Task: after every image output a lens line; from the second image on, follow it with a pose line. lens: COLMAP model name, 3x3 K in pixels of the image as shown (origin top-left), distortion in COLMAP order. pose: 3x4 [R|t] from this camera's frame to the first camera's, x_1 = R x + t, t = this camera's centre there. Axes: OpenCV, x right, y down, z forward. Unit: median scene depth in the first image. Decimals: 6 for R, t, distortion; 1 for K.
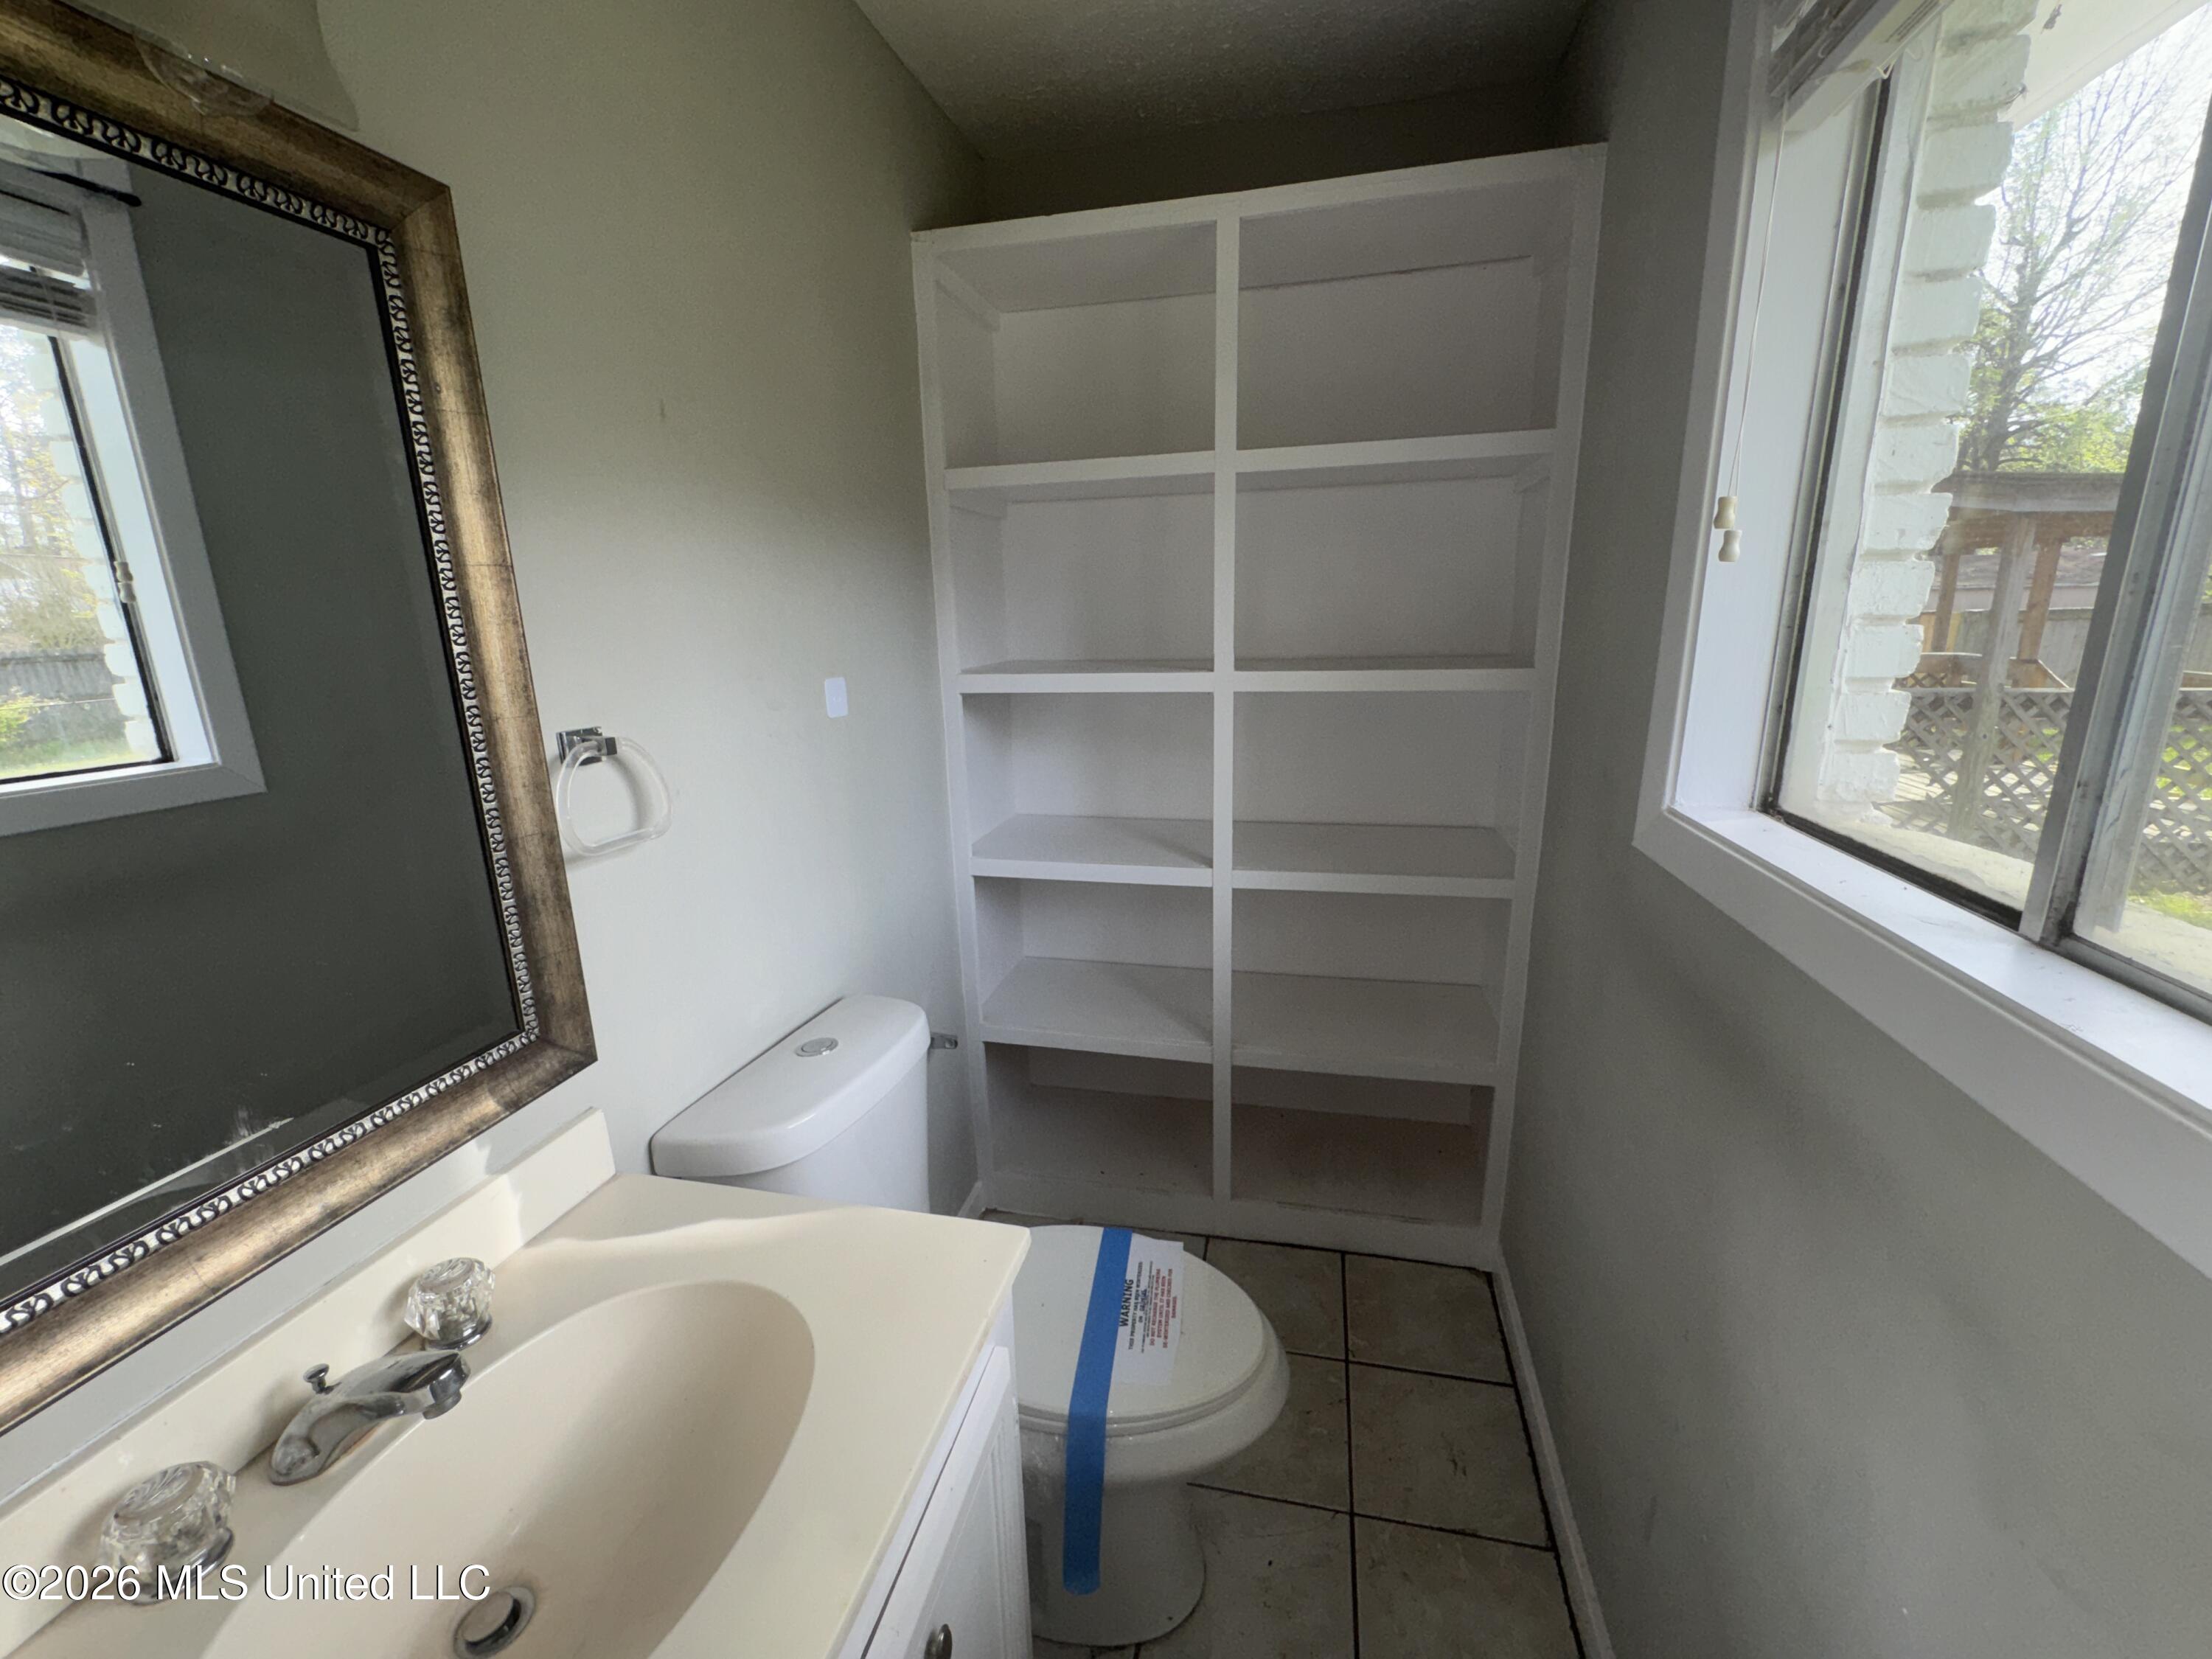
lens RADIAL K [[884.0, 0, 1105.8], [0, 884.0, 830.6], [0, 0, 1]] dist [-0.004656, 0.000281]
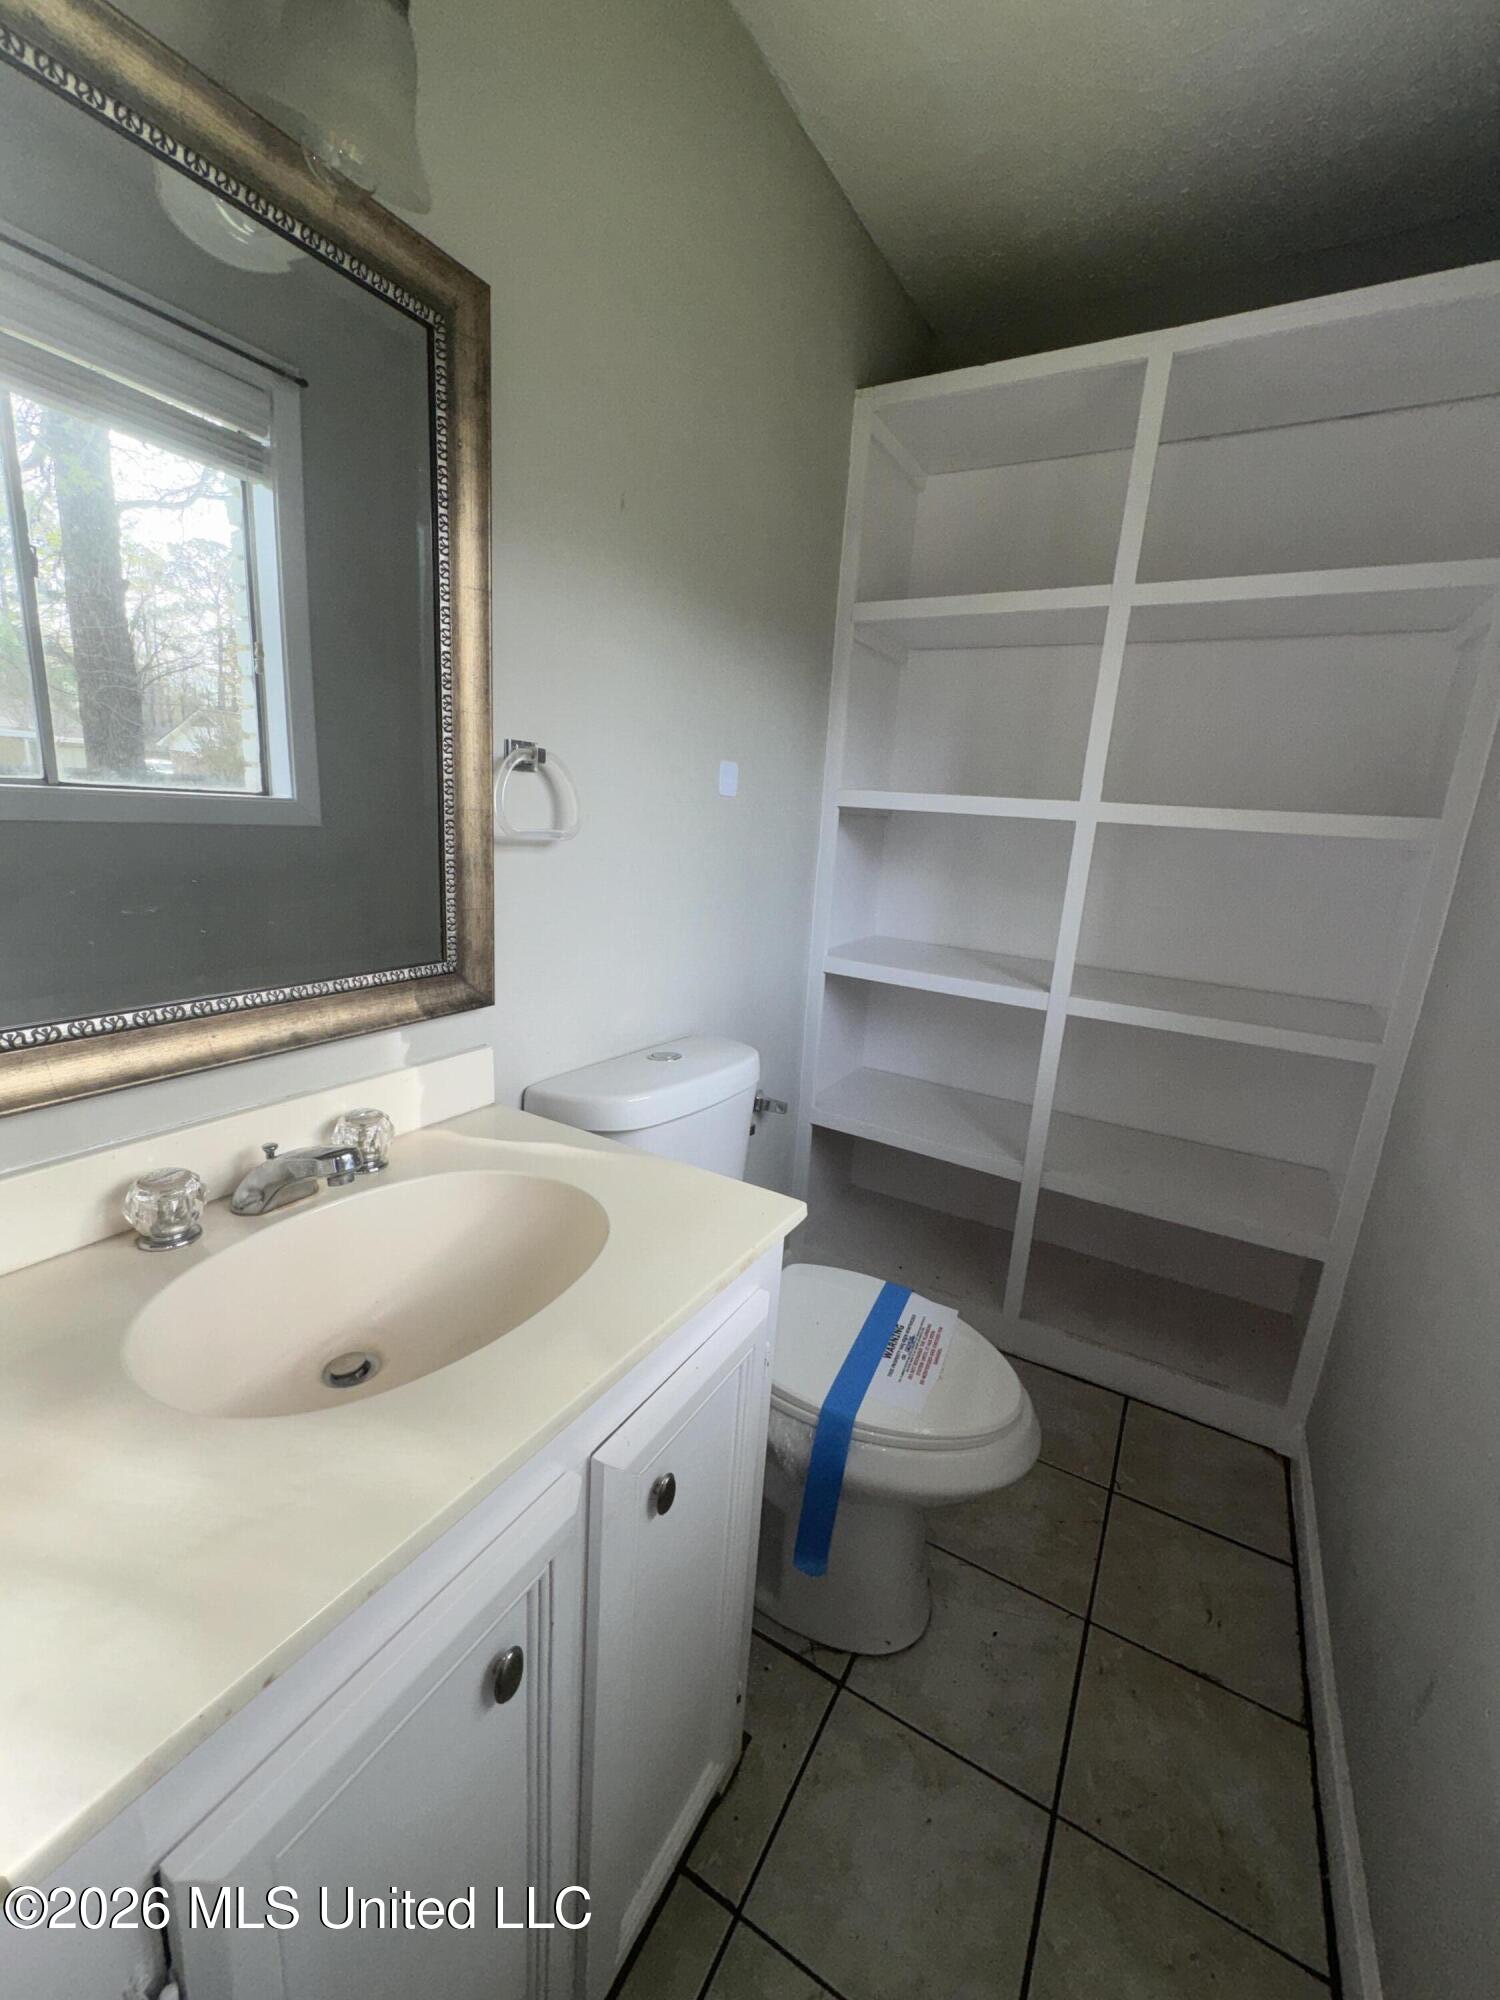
lens RADIAL K [[799.2, 0, 750.9], [0, 799.2, 998.8], [0, 0, 1]] dist [-0.004656, 0.000281]
pose [[0.952488, 0.150510, -0.264790, 0.048728], [-0.153411, 0.988114, 0.009814, 0.128750], [0.263120, 0.031274, 0.964256, 0.000962]]
